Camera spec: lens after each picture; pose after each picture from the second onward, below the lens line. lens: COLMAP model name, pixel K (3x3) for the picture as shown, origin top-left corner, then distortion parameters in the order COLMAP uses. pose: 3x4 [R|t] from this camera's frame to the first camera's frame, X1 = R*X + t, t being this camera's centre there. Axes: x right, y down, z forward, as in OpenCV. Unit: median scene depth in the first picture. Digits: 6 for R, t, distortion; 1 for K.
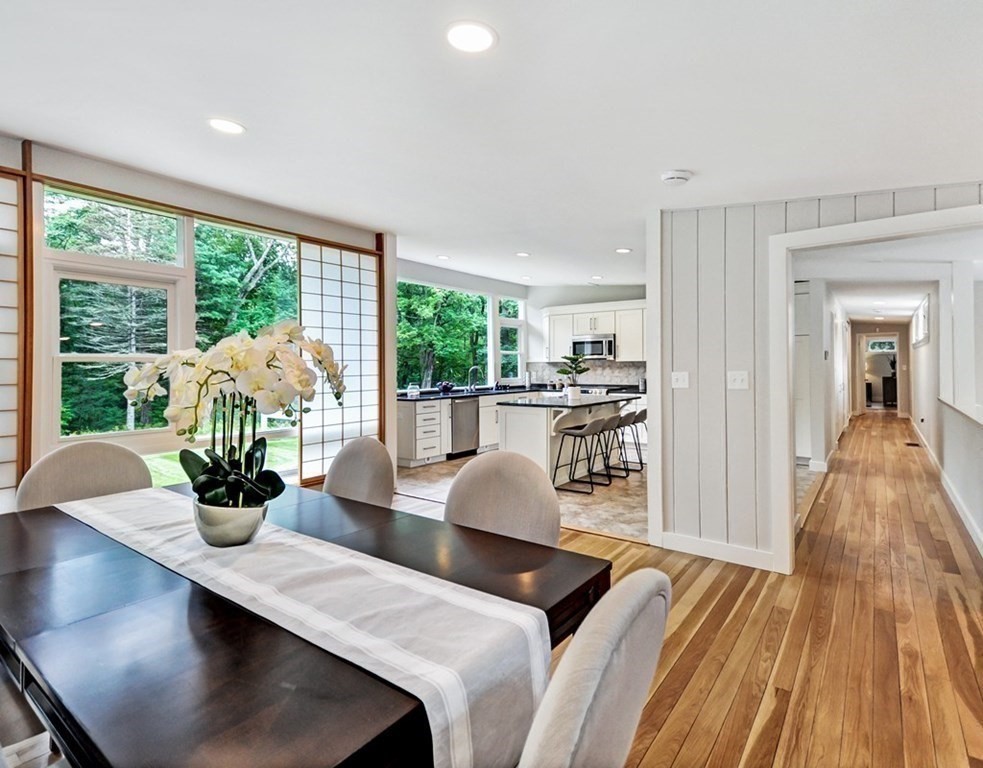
lens RADIAL K [[492.6, 0, 490.8], [0, 492.6, 361.2], [0, 0, 1]] dist [0.031555, 0.000242]
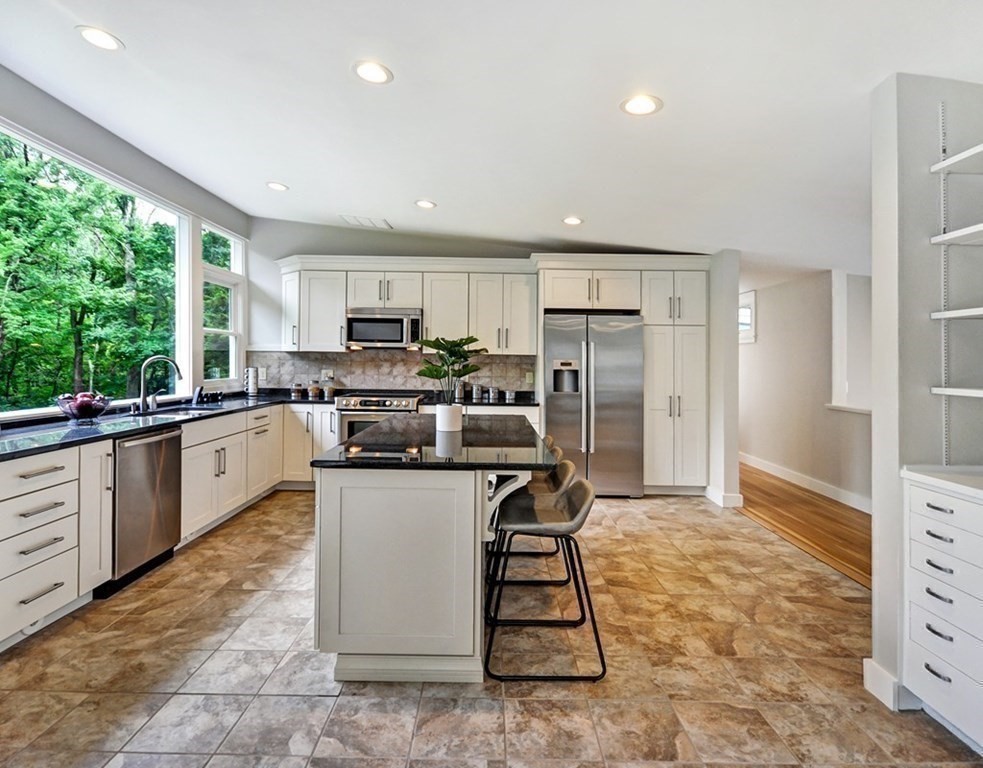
lens RADIAL K [[534.4, 0, 453.7], [0, 534.4, 352.0], [0, 0, 1]] dist [0.029889, 0.001151]
pose [[0.834452, 0.028972, 0.550318, -0.071976], [-0.026683, 0.999570, -0.012163, 0.005293], [-0.550434, -0.004534, 0.834867, 0.378595]]
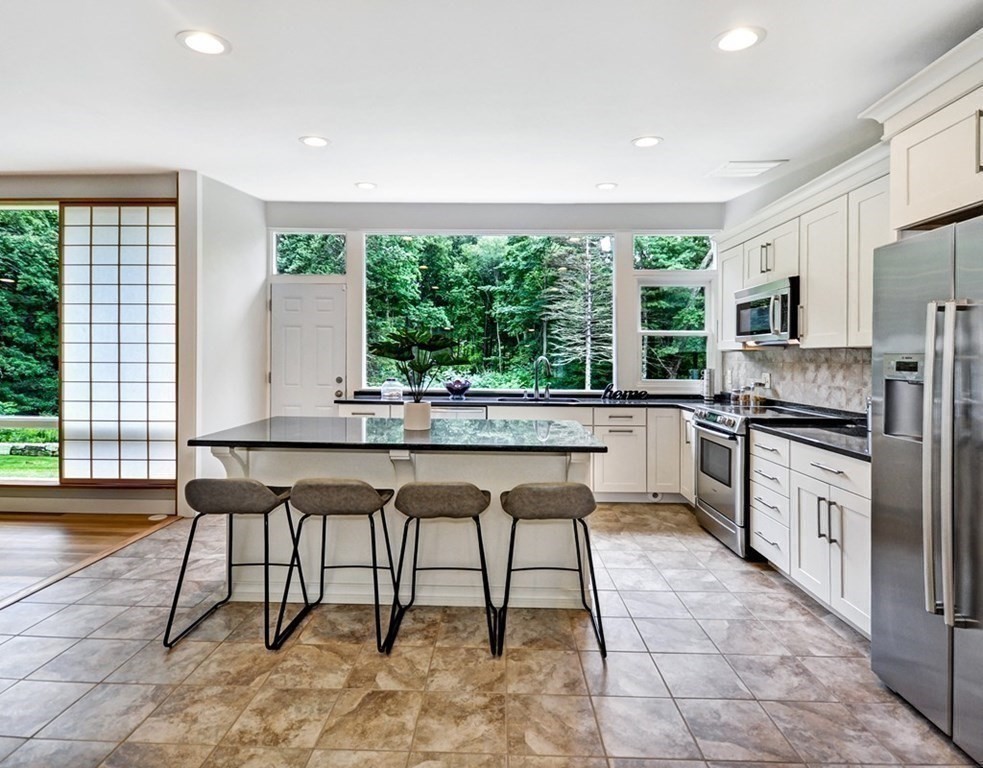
lens RADIAL K [[518.8, 0, 516.3], [0, 518.8, 359.8], [0, 0, 1]] dist [0.004389, 0.001157]
pose [[0.593048, 0.019128, -0.804940, 0.399158], [-0.006407, 0.999798, 0.019039, 0.002590], [0.805141, -0.006134, 0.593051, 0.525232]]
